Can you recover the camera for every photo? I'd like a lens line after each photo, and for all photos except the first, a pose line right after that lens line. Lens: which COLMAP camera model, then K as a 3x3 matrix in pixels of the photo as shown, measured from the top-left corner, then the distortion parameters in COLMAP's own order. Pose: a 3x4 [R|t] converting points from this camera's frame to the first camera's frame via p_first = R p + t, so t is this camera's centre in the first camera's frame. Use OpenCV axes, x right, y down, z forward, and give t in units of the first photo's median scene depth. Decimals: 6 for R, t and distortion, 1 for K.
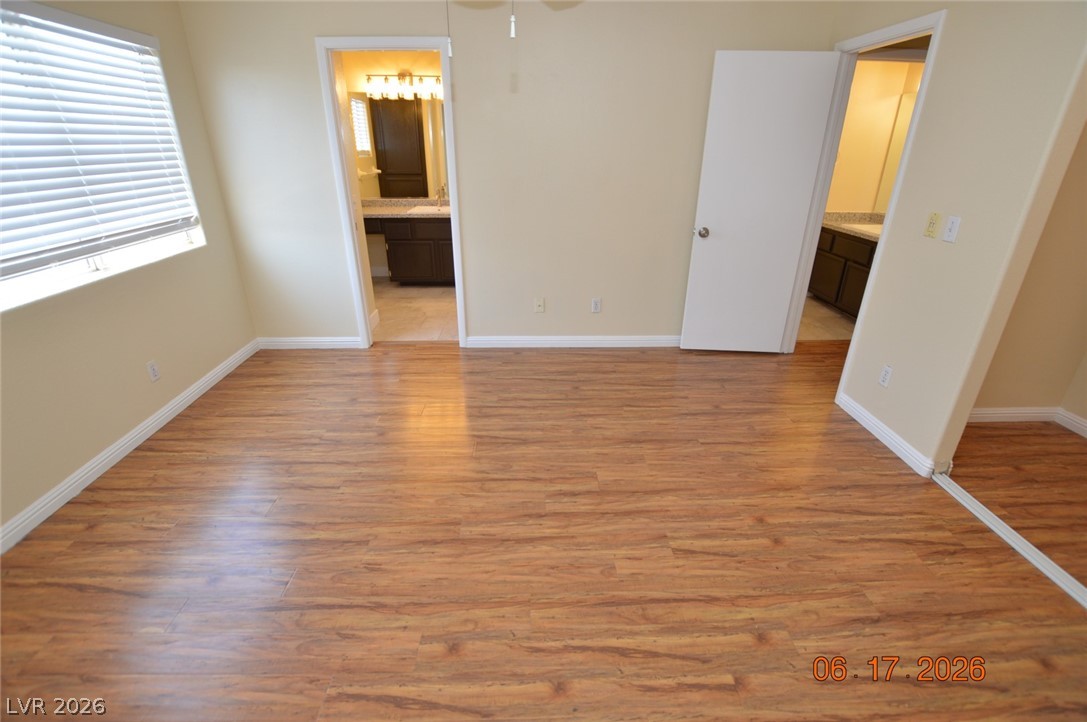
lens RADIAL K [[485.1, 0, 546.8], [0, 485.1, 356.8], [0, 0, 1]] dist [-0.029044, 0.000042]
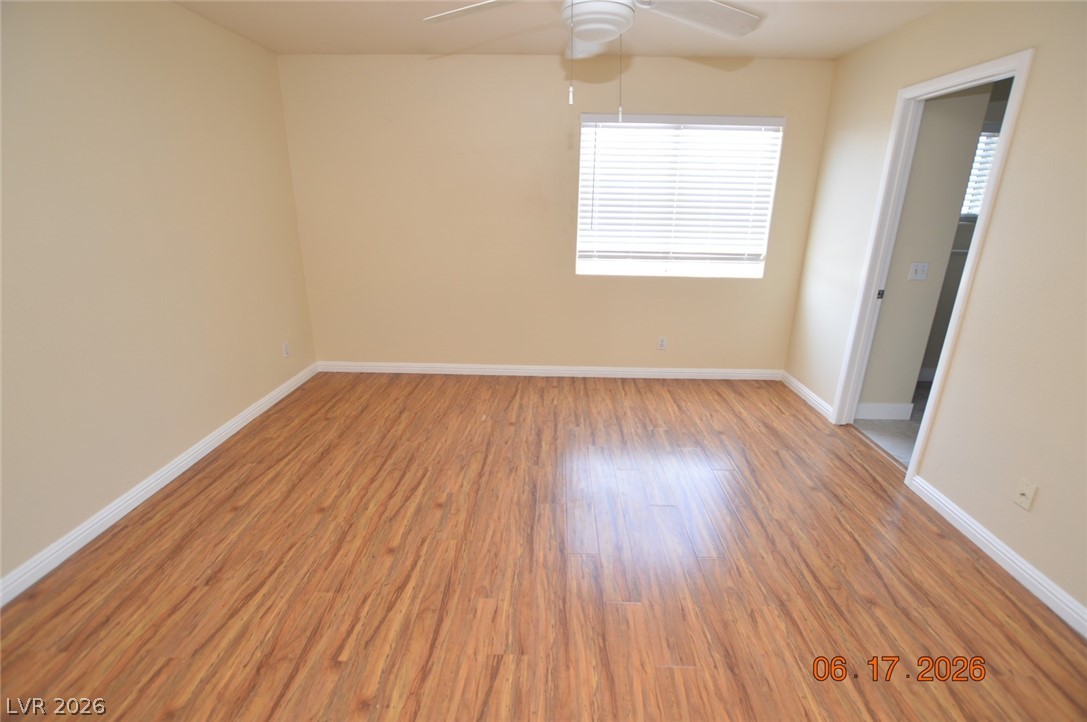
lens RADIAL K [[485.1, 0, 546.8], [0, 485.1, 356.8], [0, 0, 1]] dist [-0.029044, 0.000042]
pose [[-0.058651, 0.305070, -0.950522, 0.897558], [-0.414975, 0.858546, 0.301156, -0.334346], [0.907940, 0.412106, 0.076242, 0.798333]]
